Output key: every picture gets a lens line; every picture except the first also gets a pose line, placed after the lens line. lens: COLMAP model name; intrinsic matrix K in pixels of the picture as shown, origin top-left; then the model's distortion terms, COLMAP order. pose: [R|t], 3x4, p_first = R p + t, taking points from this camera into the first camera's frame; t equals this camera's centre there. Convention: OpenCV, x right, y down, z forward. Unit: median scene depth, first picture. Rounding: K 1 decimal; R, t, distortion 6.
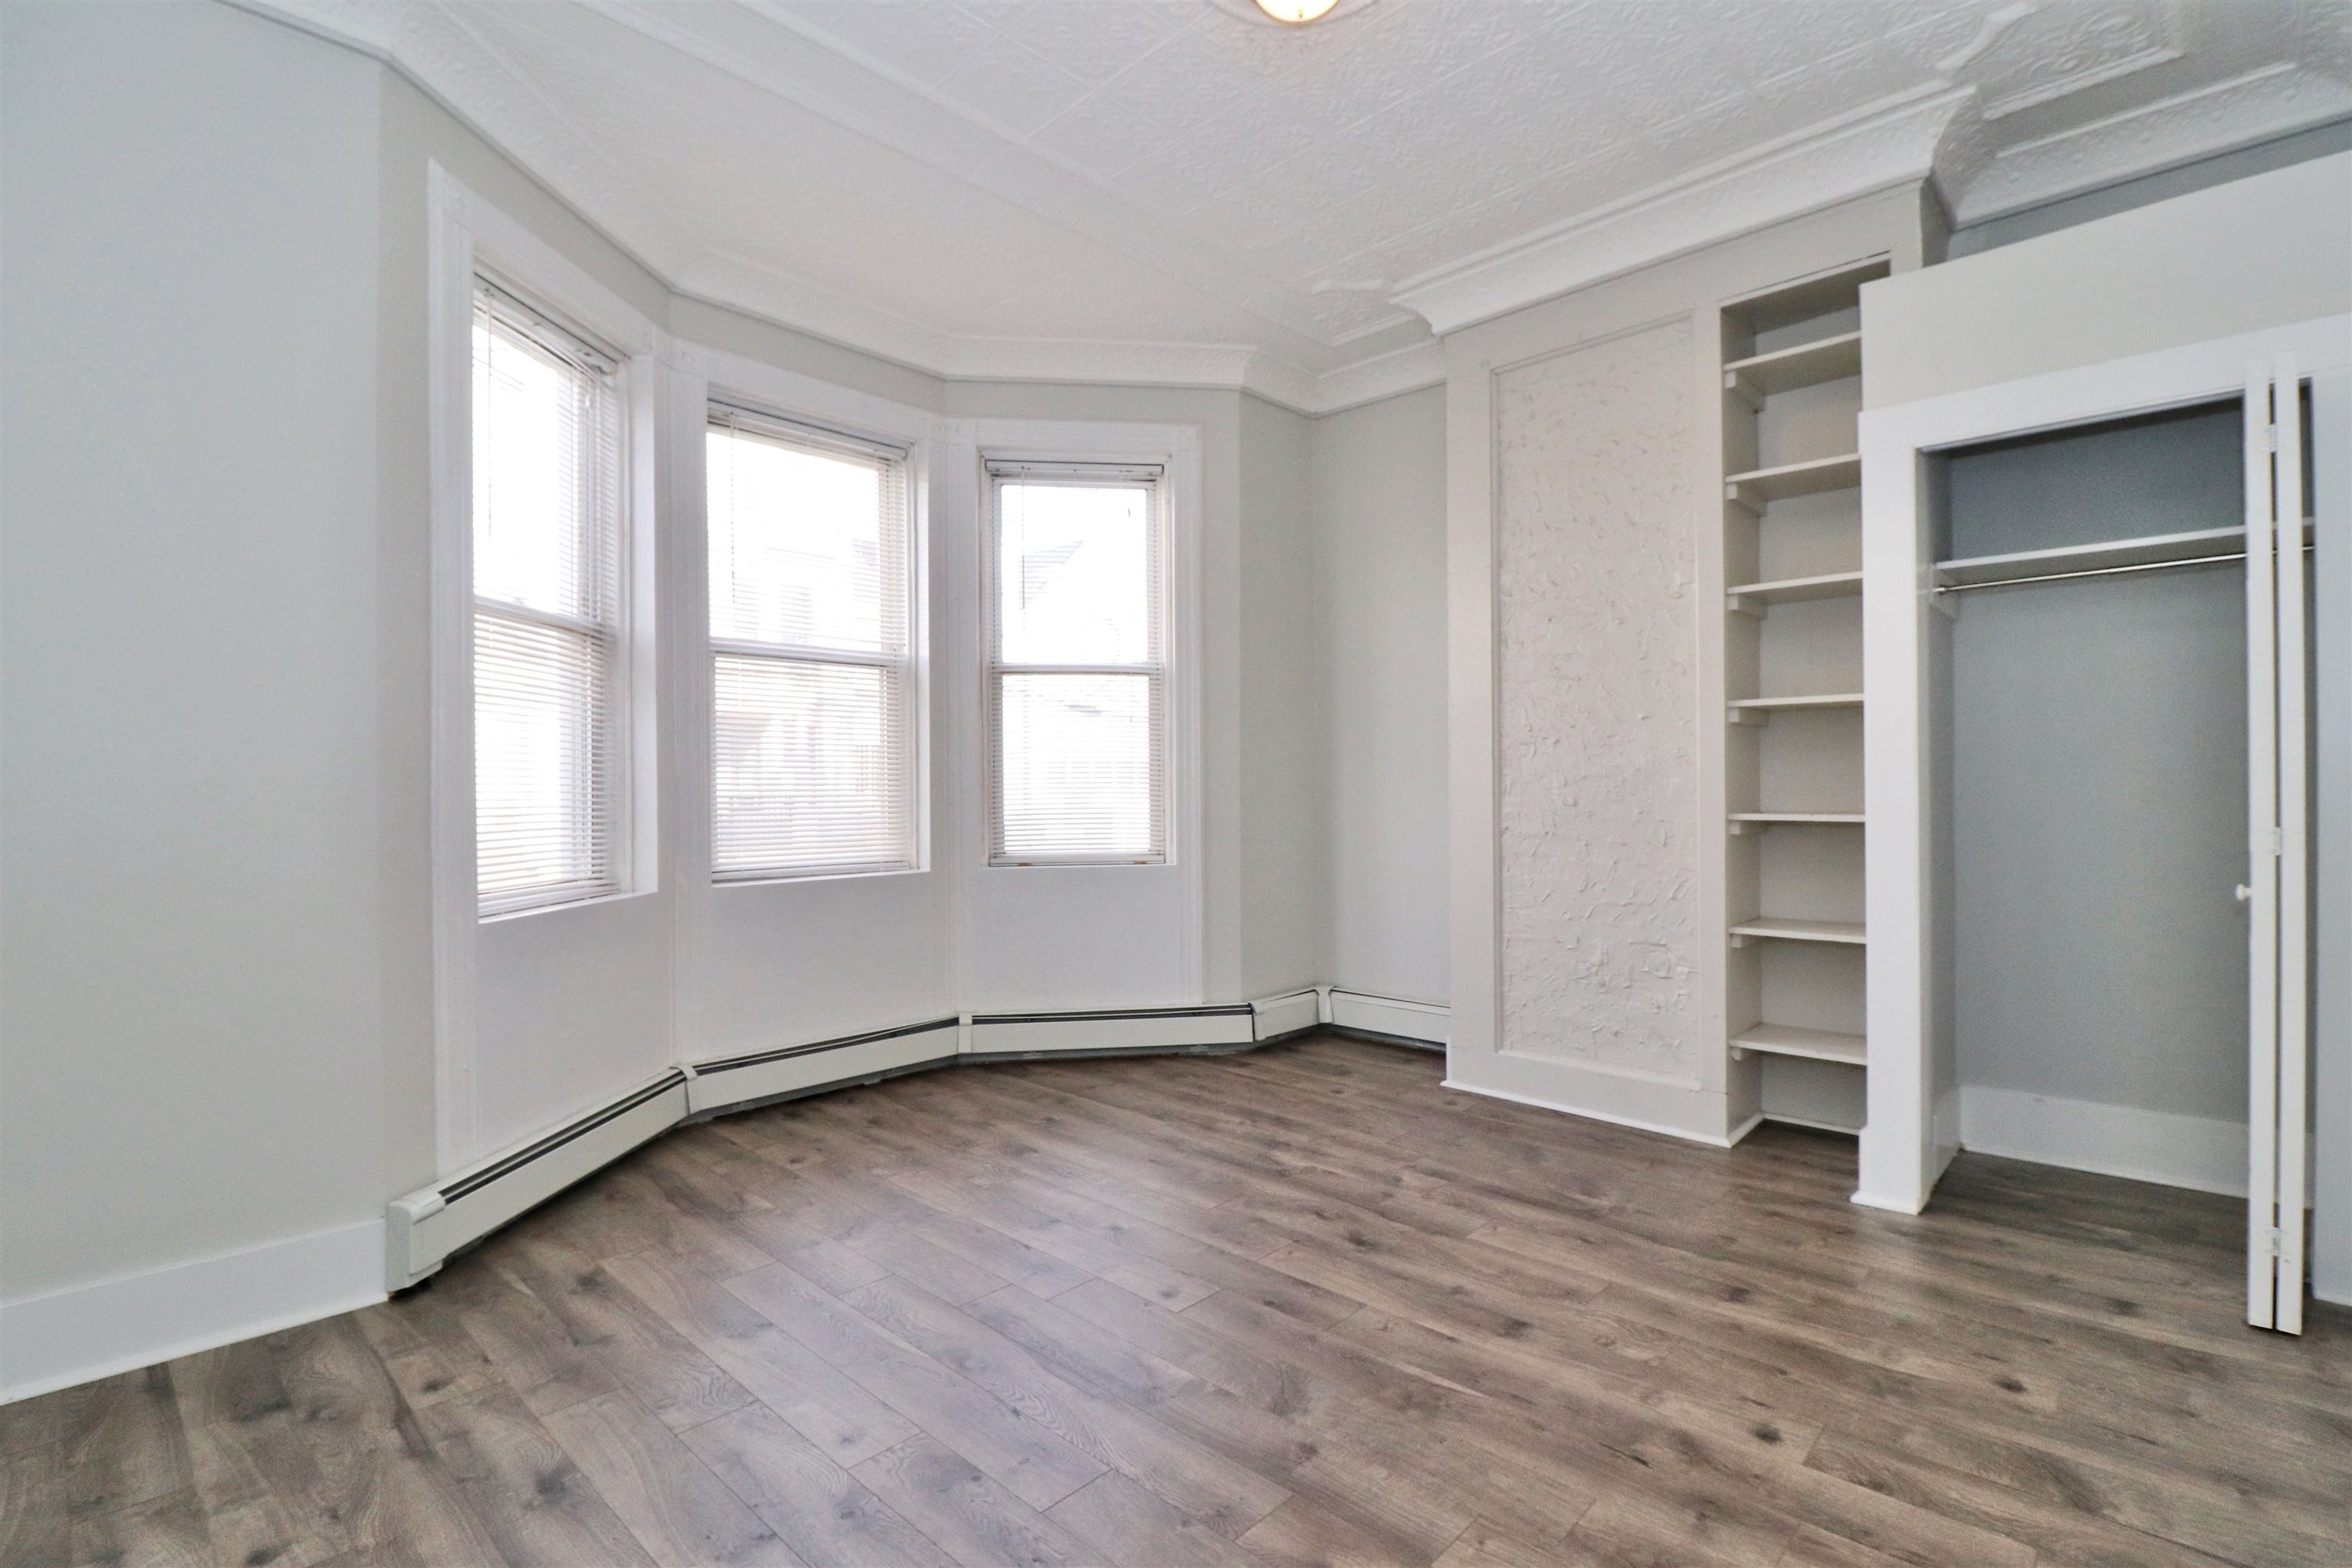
lens RADIAL K [[1099.1, 0, 1183.9], [0, 1099.1, 791.2], [0, 0, 1]] dist [0.001968, -0.015067]
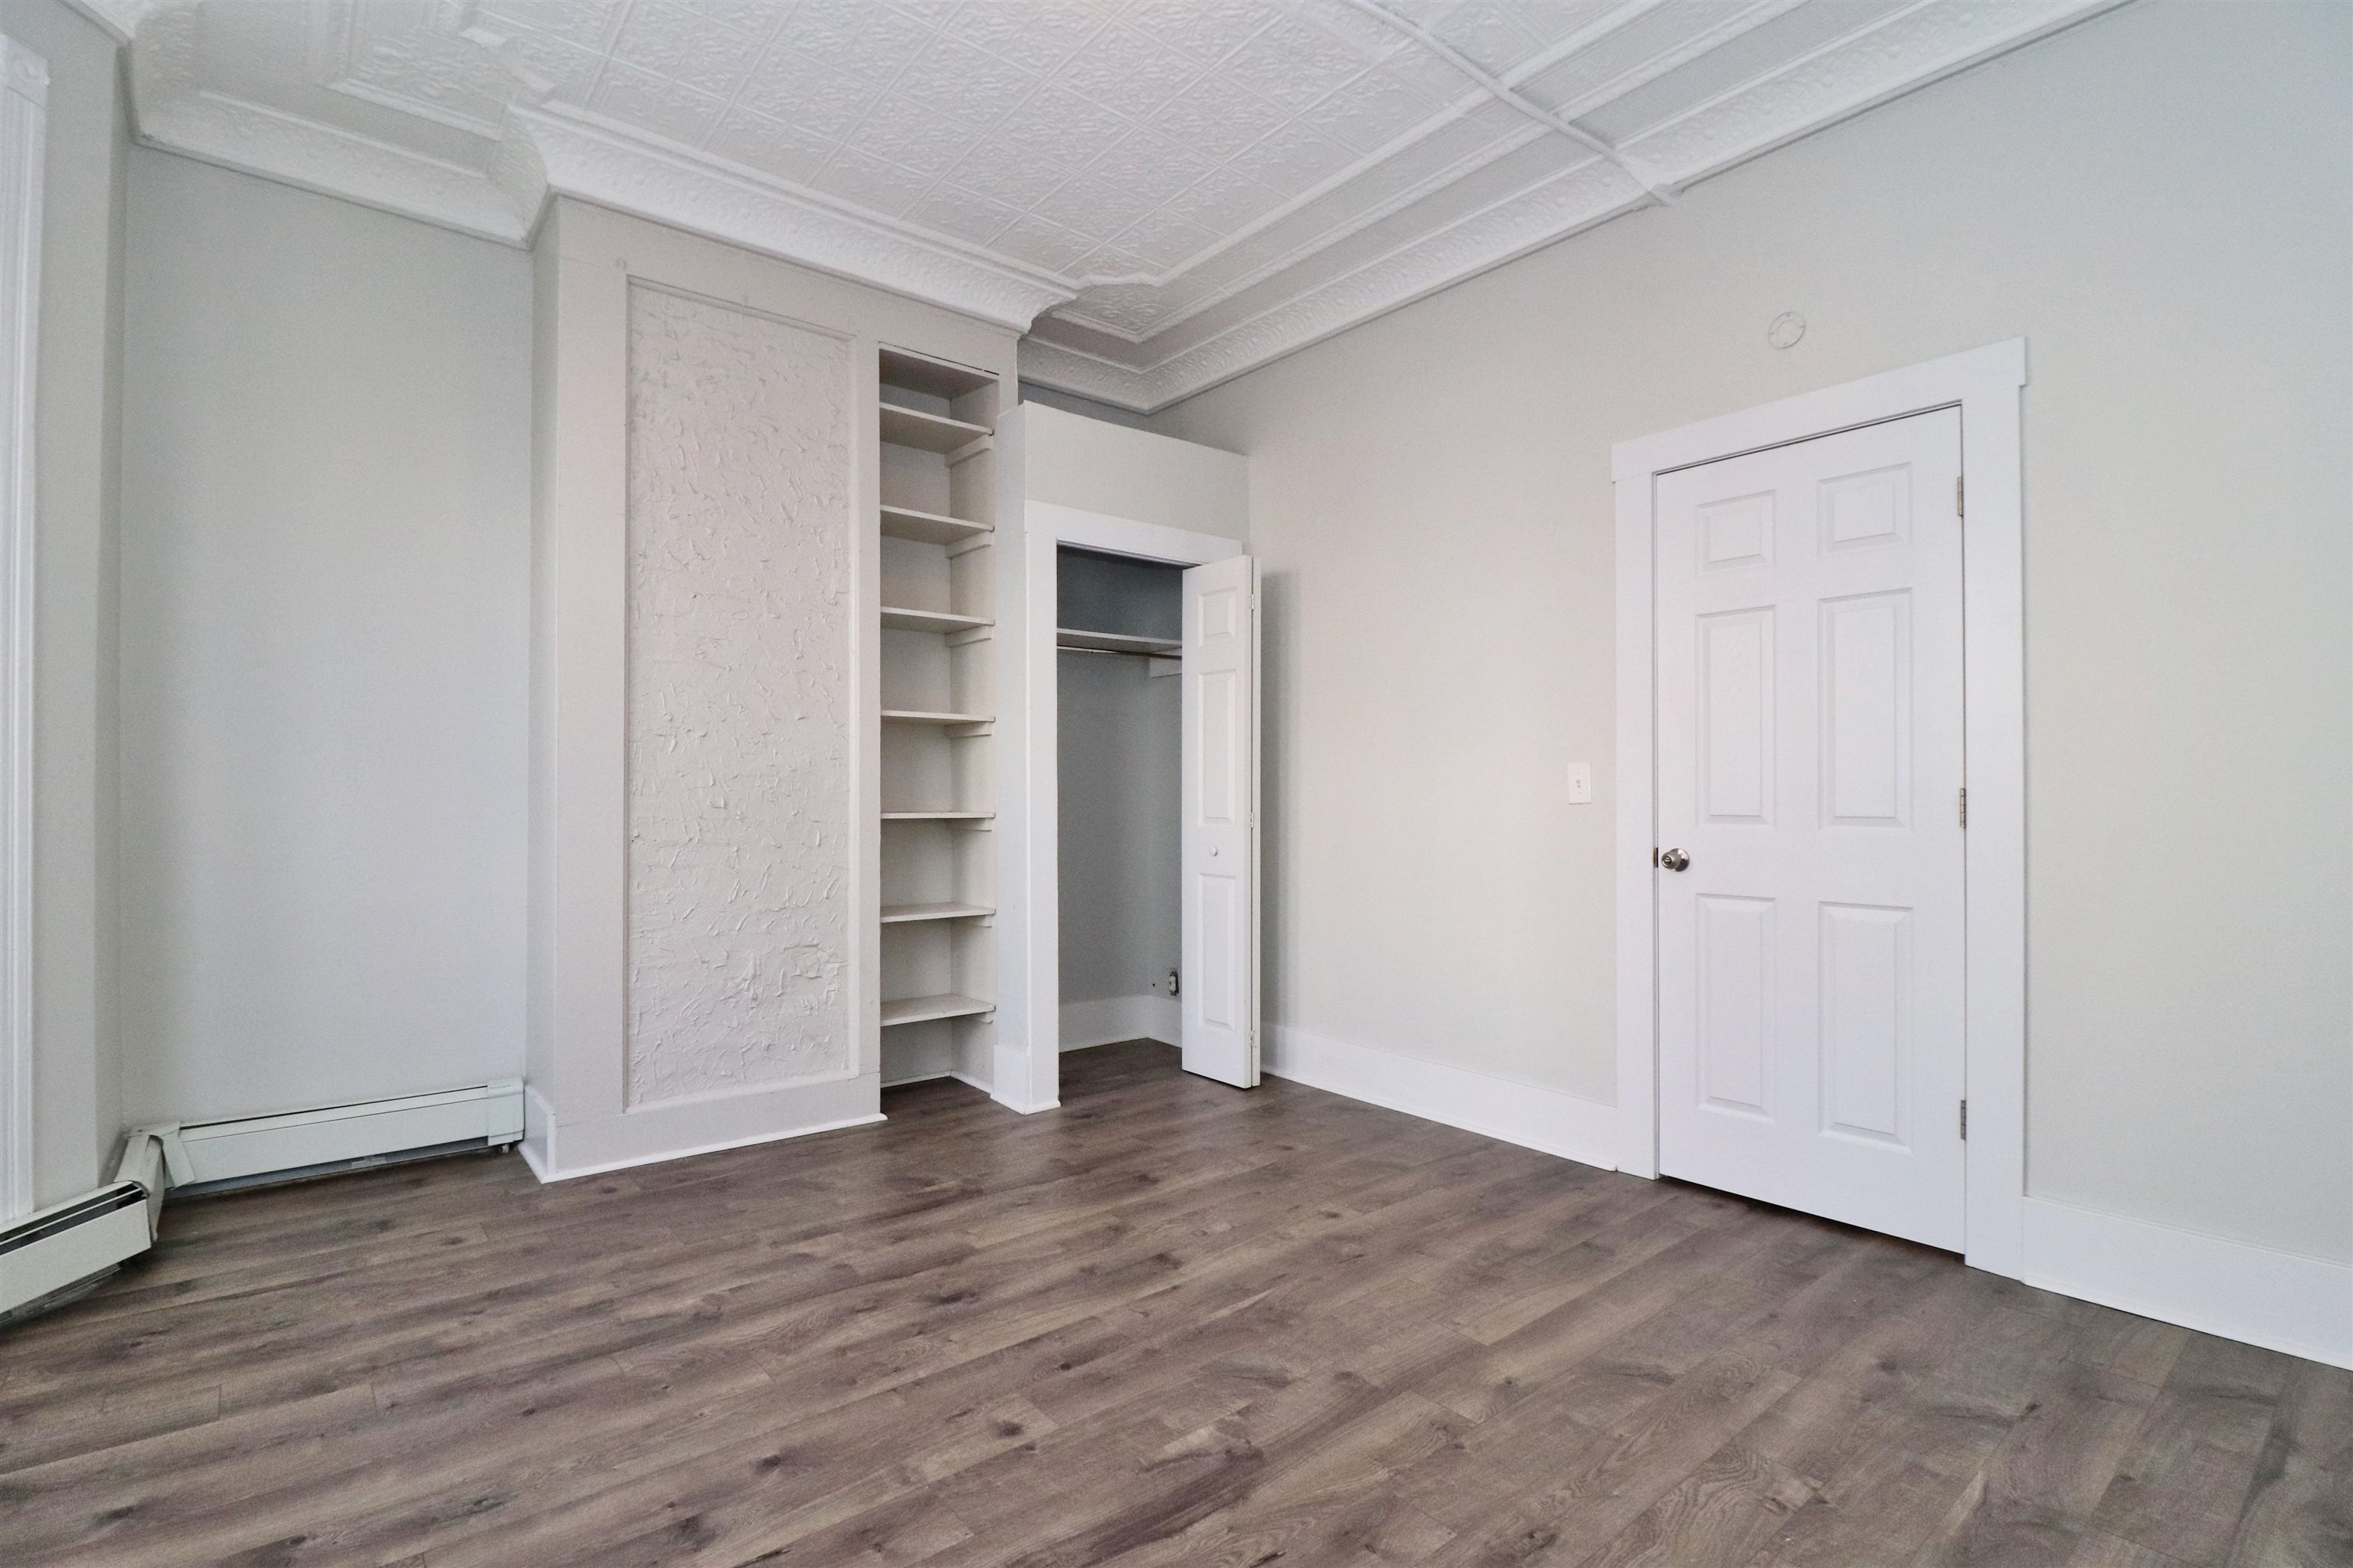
lens RADIAL K [[1110.5, 0, 1200.4], [0, 1110.5, 791.3], [0, 0, 1]] dist [0.001726, -0.012910]
pose [[0.104899, 0.013544, 0.994391, -0.587223], [0.002076, 0.999902, -0.013838, 0.014980], [-0.994481, 0.003516, 0.104860, 0.589387]]
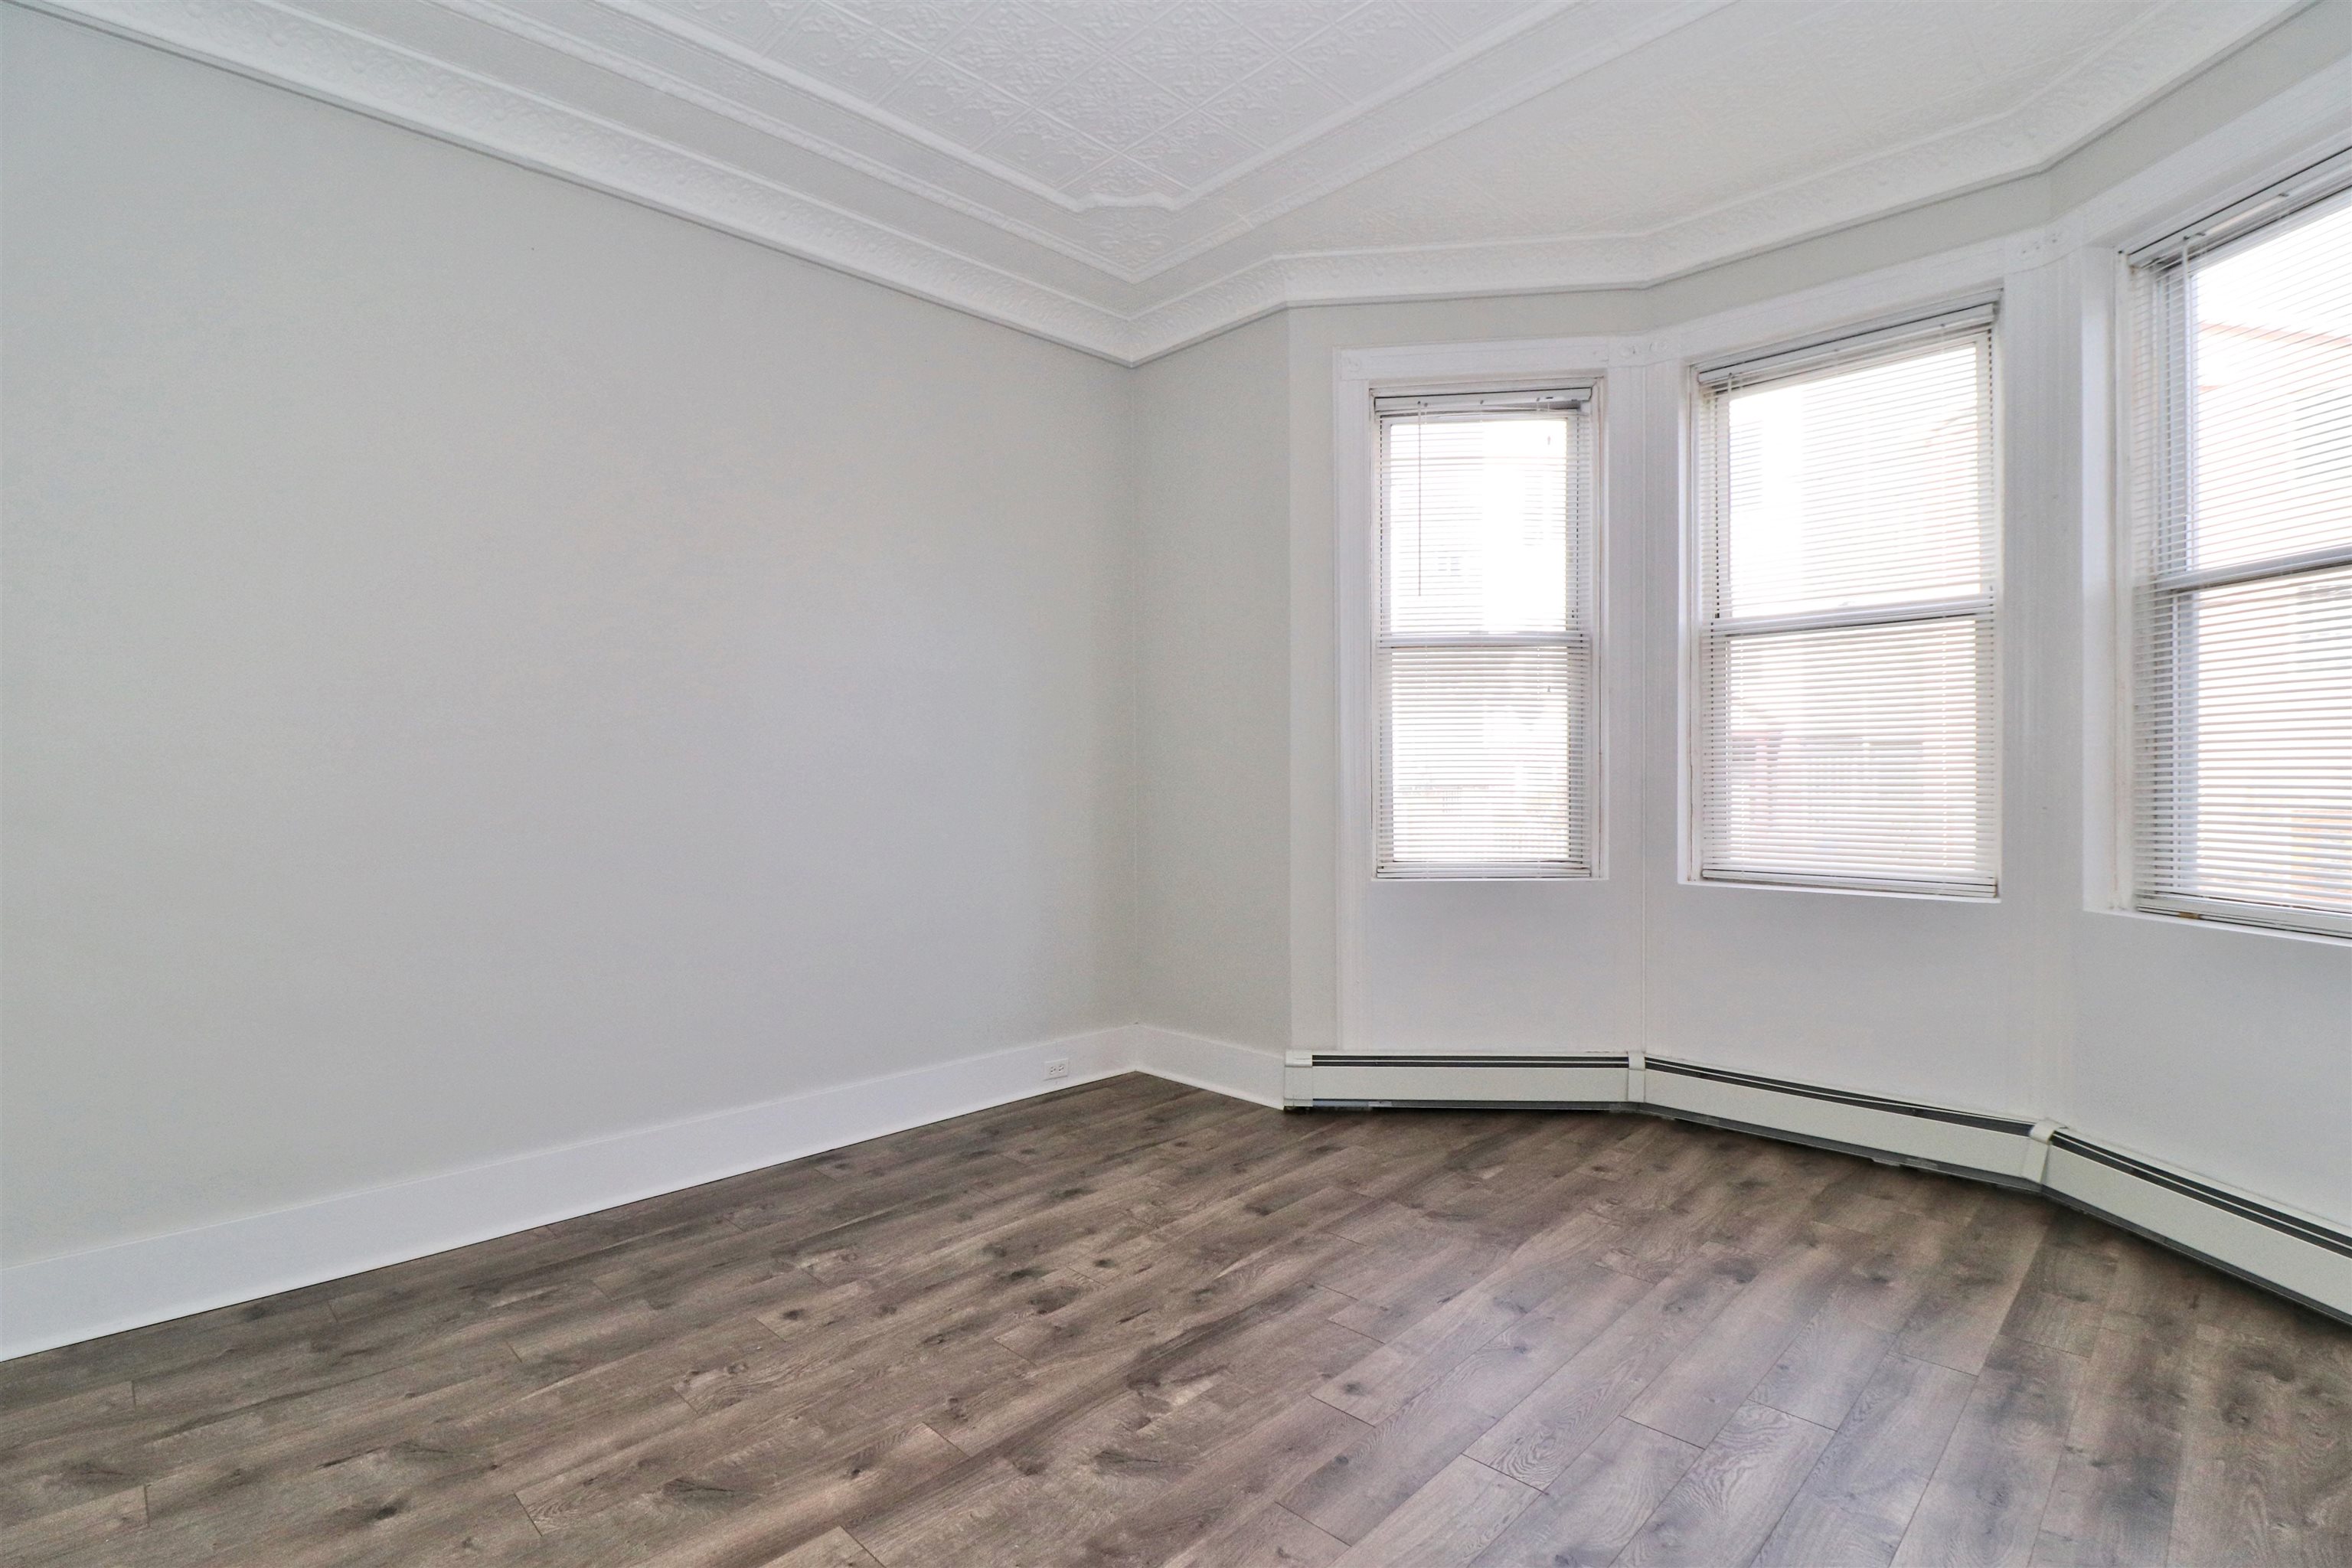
lens RADIAL K [[1099.1, 0, 1183.9], [0, 1099.1, 791.2], [0, 0, 1]] dist [0.001968, -0.015067]
pose [[-0.023641, 0.025246, -0.999402, 0.630834], [0.006933, 0.999661, 0.025088, -0.025573], [0.999696, -0.006336, -0.023808, 0.669810]]
